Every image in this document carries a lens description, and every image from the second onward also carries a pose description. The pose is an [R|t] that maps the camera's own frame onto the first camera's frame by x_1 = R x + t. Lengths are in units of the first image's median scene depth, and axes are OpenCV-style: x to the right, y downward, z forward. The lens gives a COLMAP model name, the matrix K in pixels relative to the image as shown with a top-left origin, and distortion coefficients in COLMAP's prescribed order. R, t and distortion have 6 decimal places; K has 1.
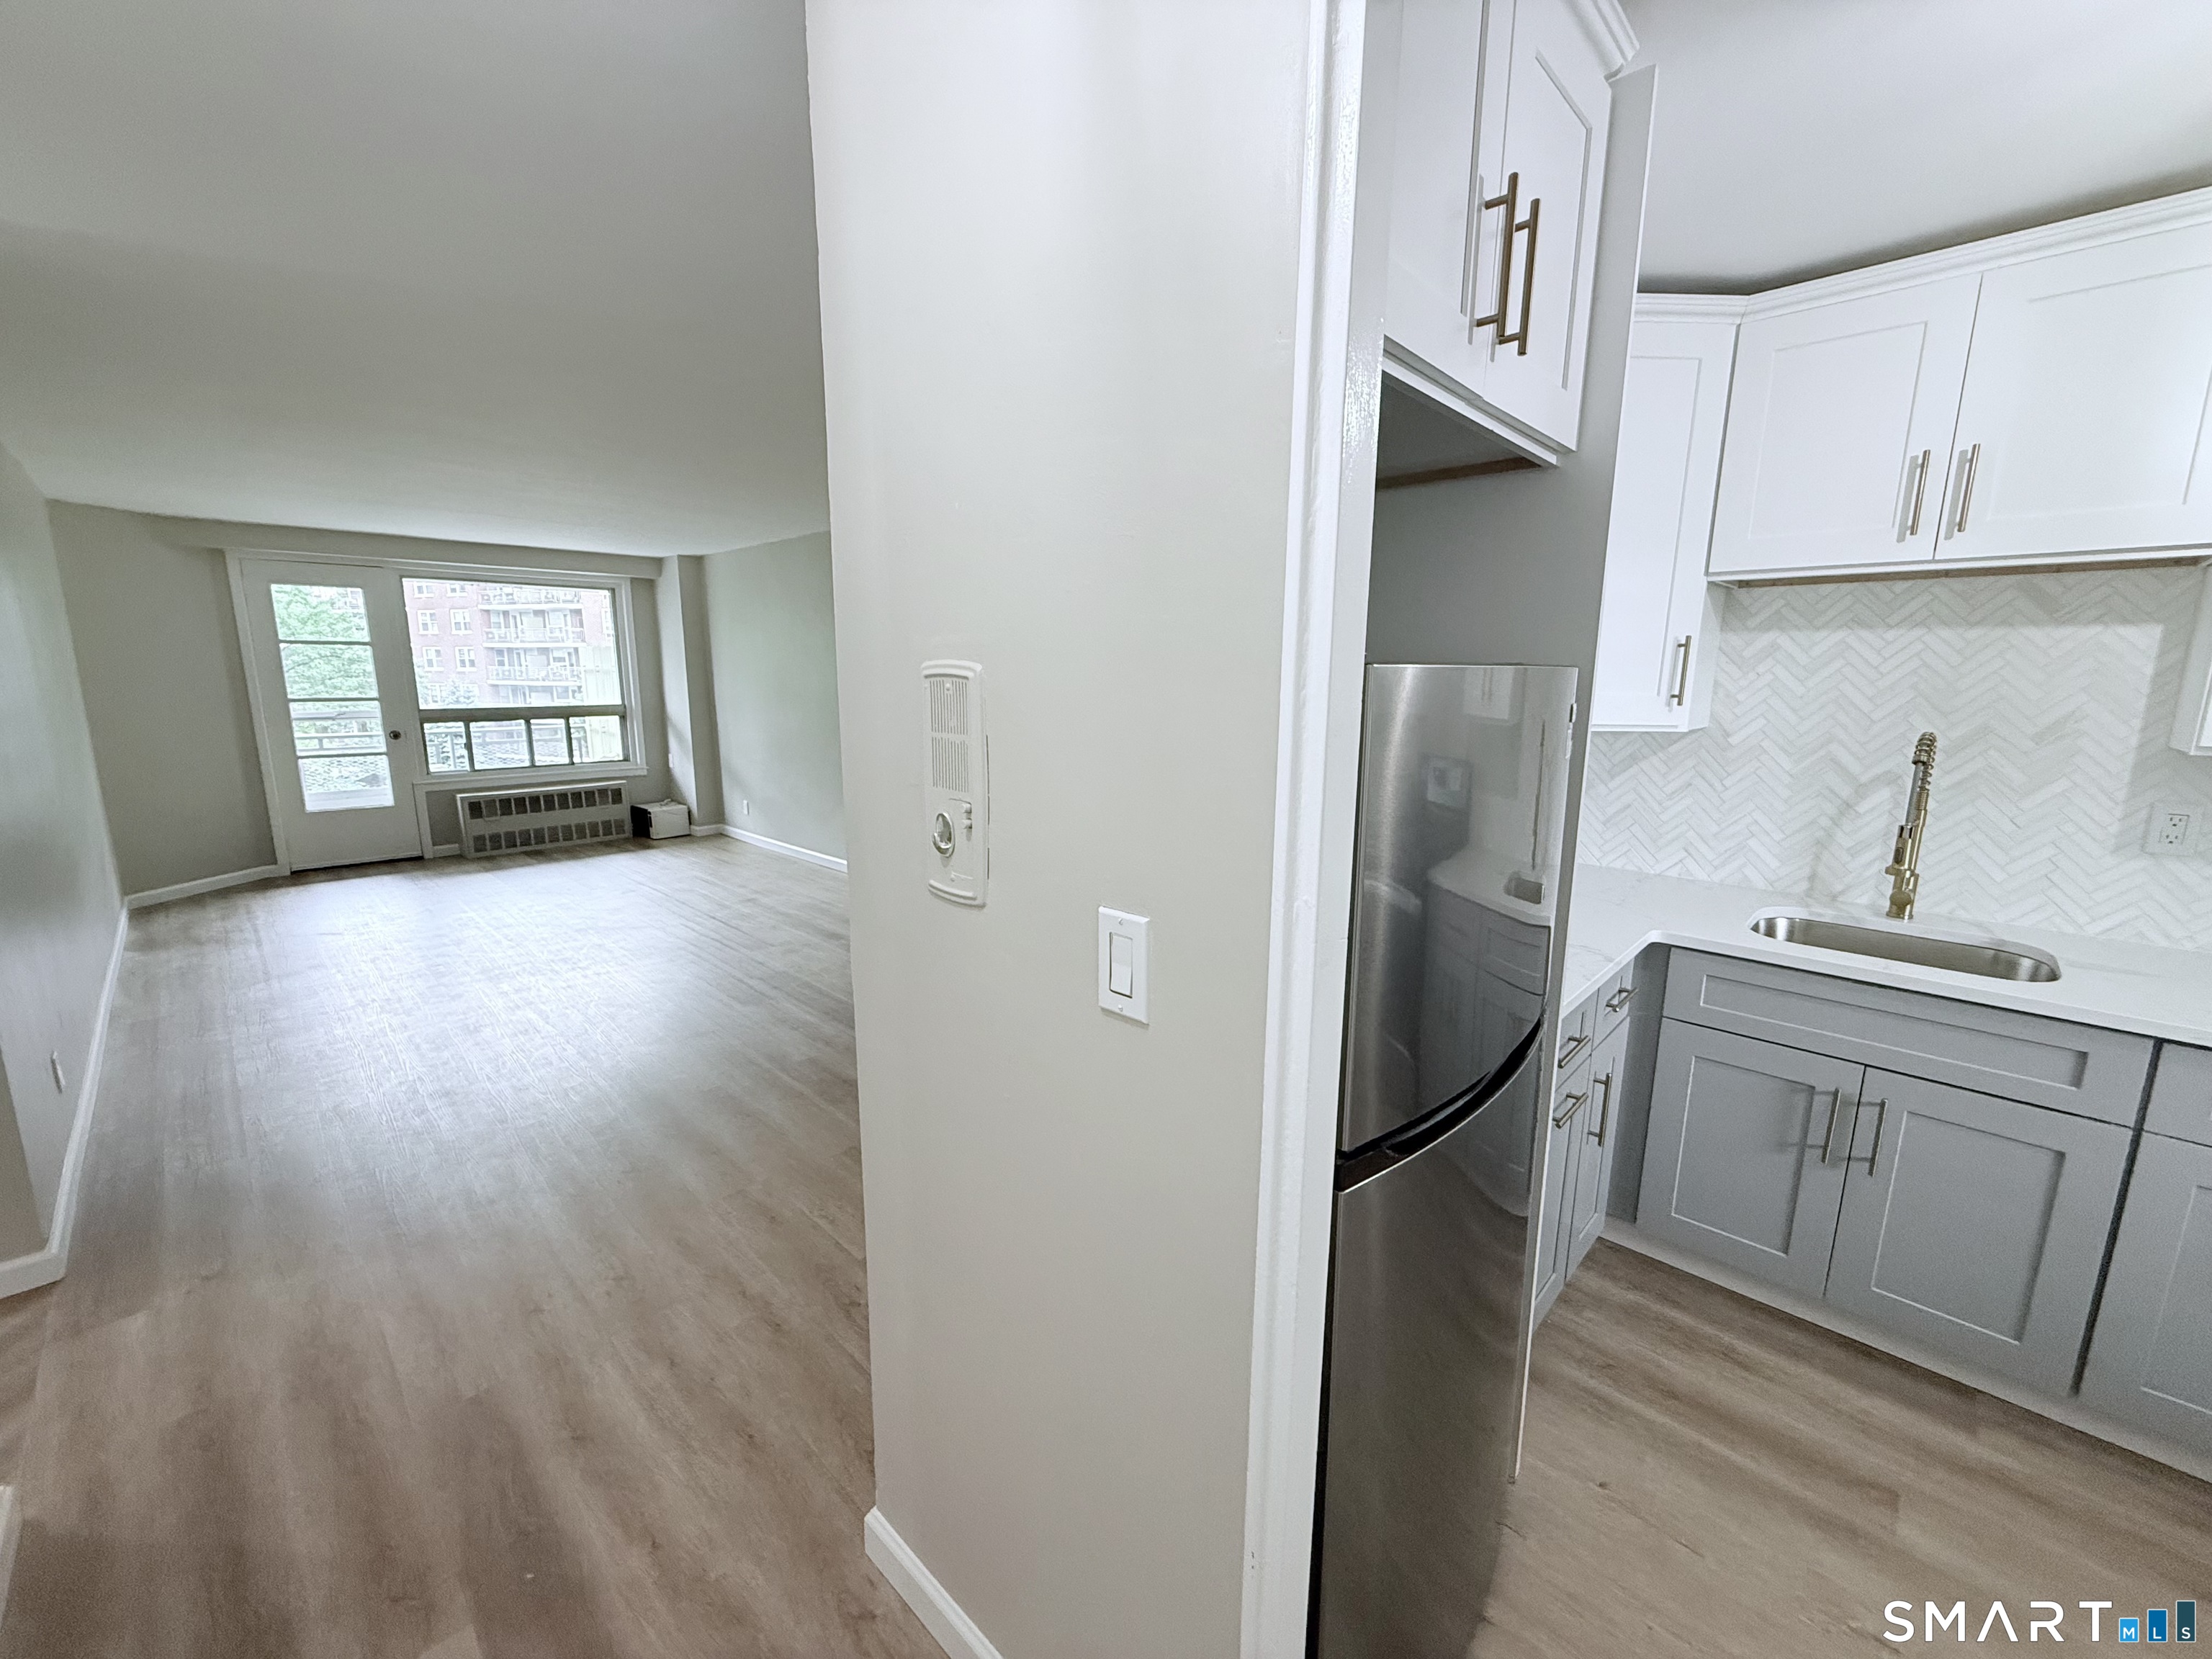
lens RADIAL K [[878.3, 0, 1100.1], [0, 878.3, 828.6], [0, 0, 1]] dist [-0.001546, 0.000277]
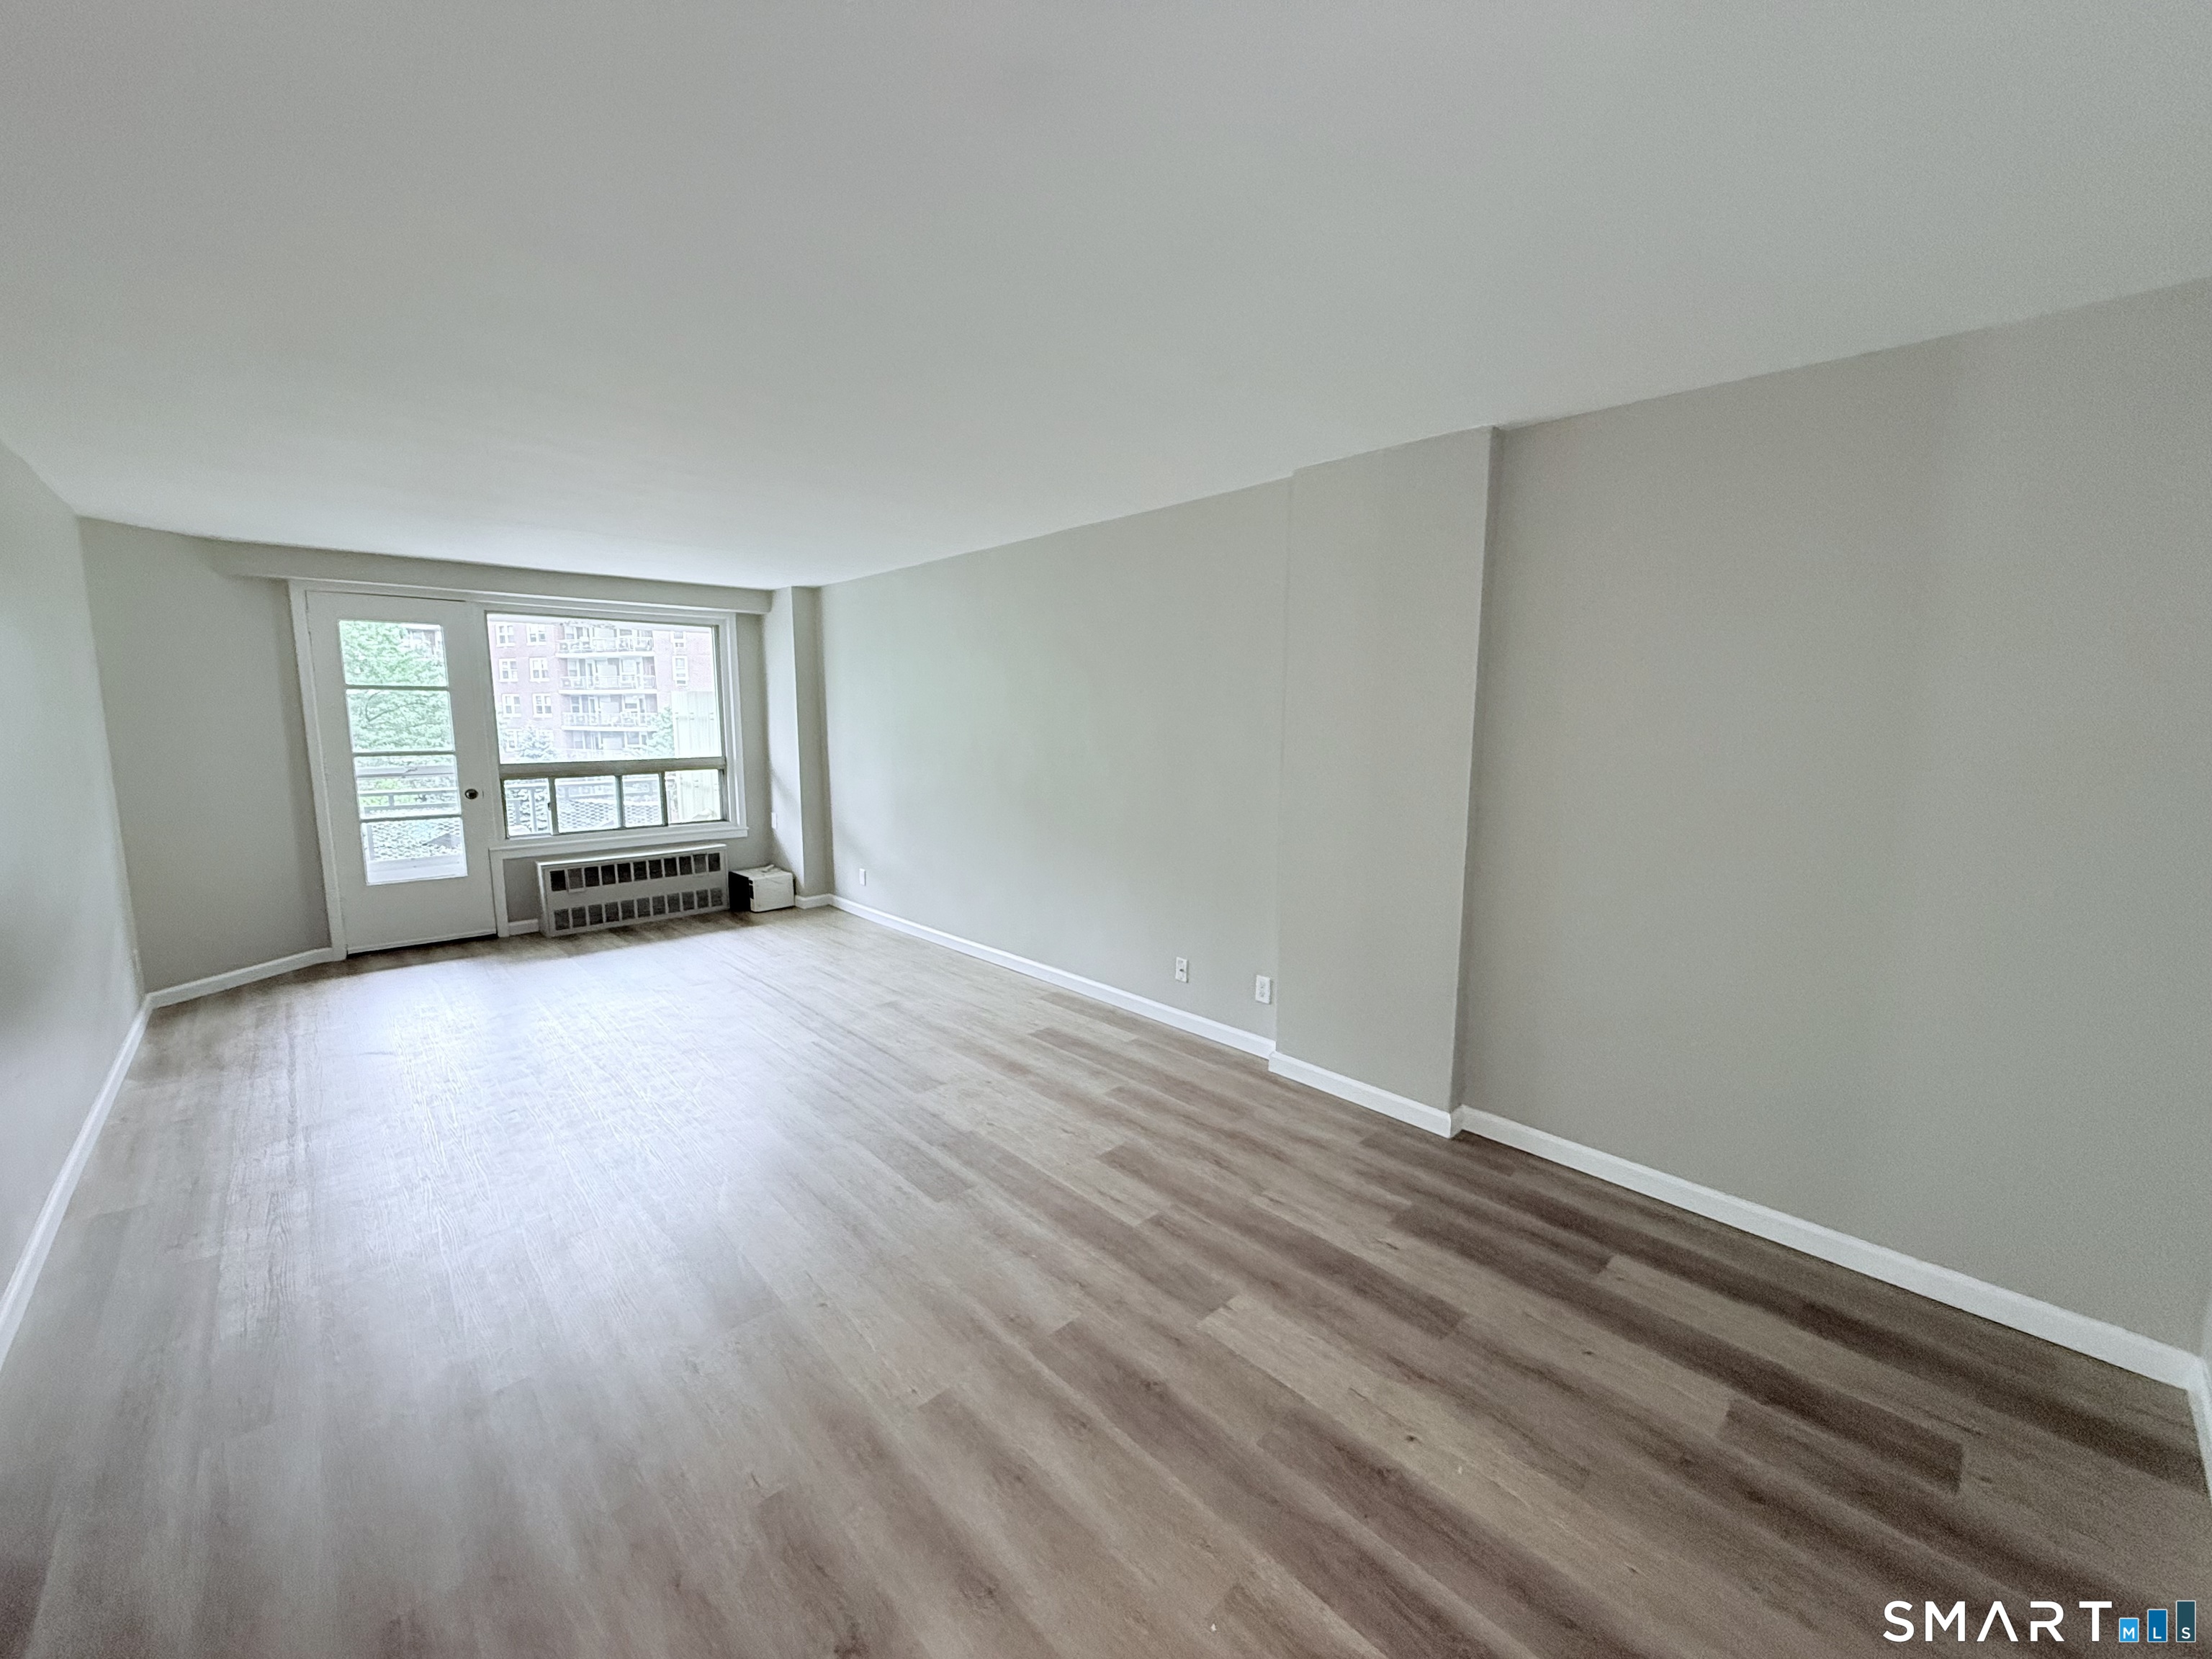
lens RADIAL K [[878.3, 0, 1099.6], [0, 878.3, 828.6], [0, 0, 1]] dist [-0.001546, 0.000277]
pose [[0.998458, 0.003905, -0.055373, -0.141372], [-0.006615, 0.998785, -0.048834, -0.034626], [0.055115, 0.049125, 0.997271, 0.178223]]
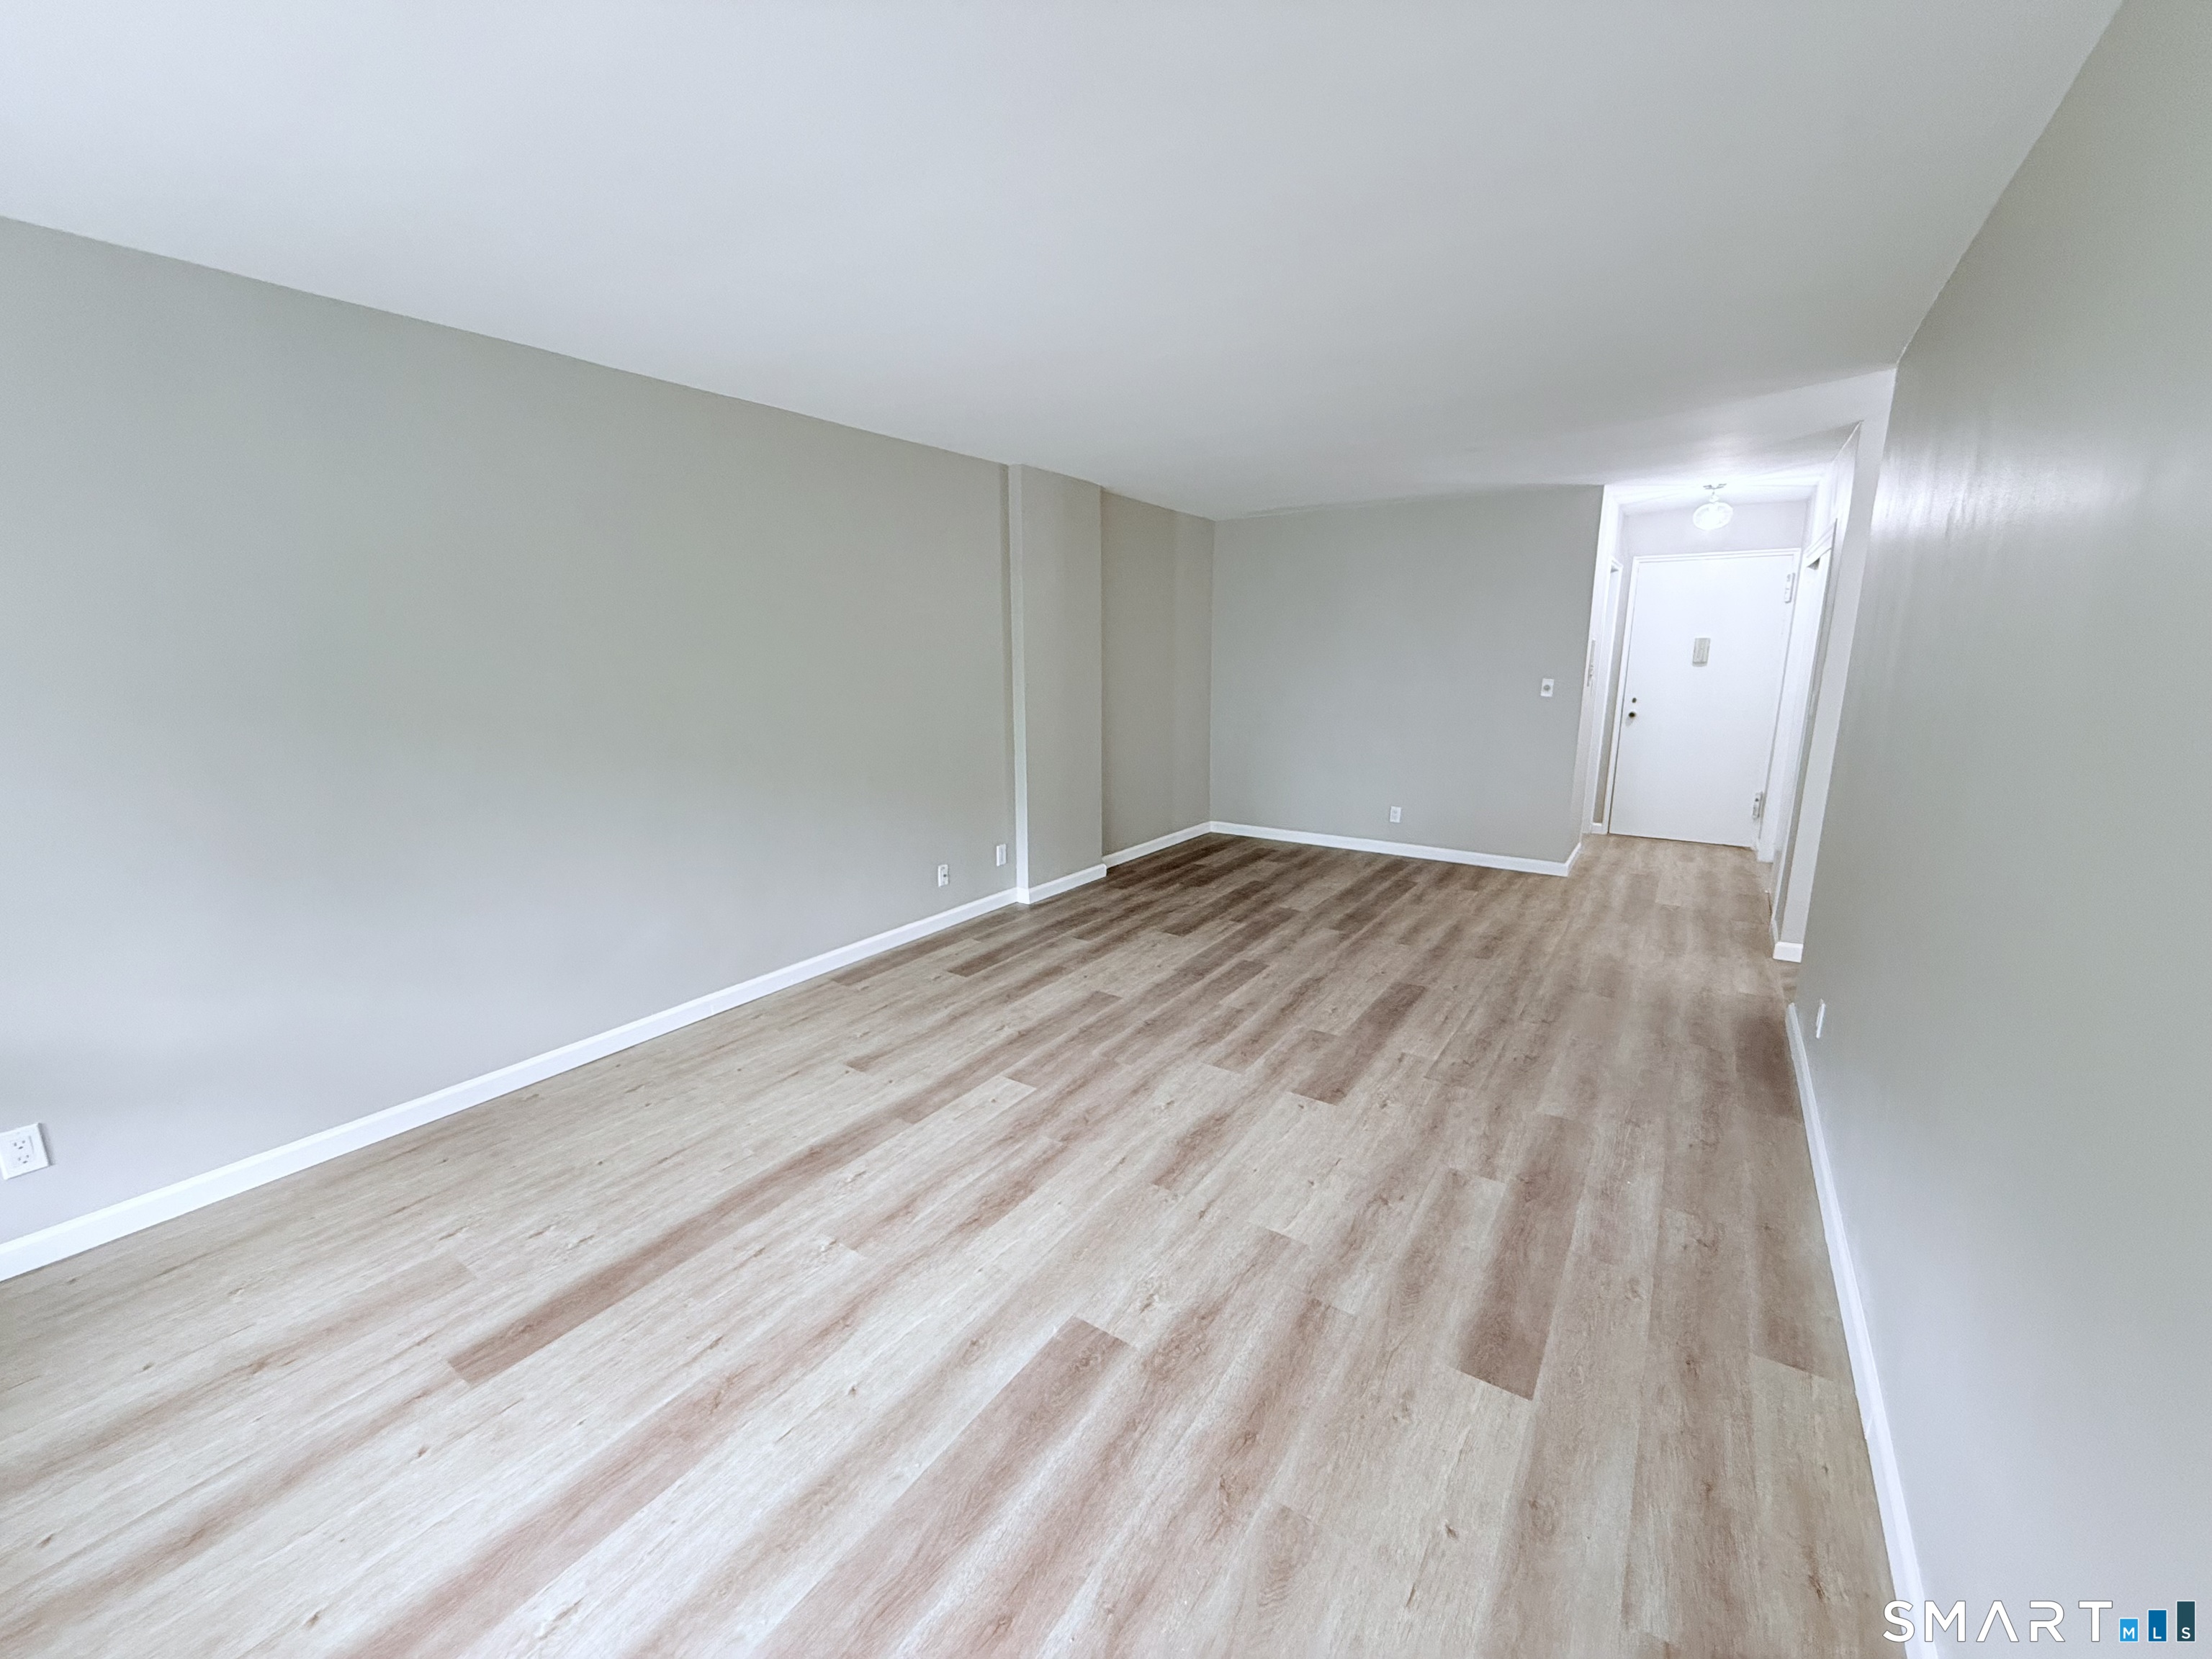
lens RADIAL K [[878.3, 0, 1103.5], [0, 878.3, 829.6], [0, 0, 1]] dist [-0.001546, 0.000277]
pose [[-0.169296, -0.204720, 0.964069, -0.798332], [0.183513, 0.954534, 0.234921, -0.139756], [-0.968329, 0.216690, -0.124030, 0.760081]]
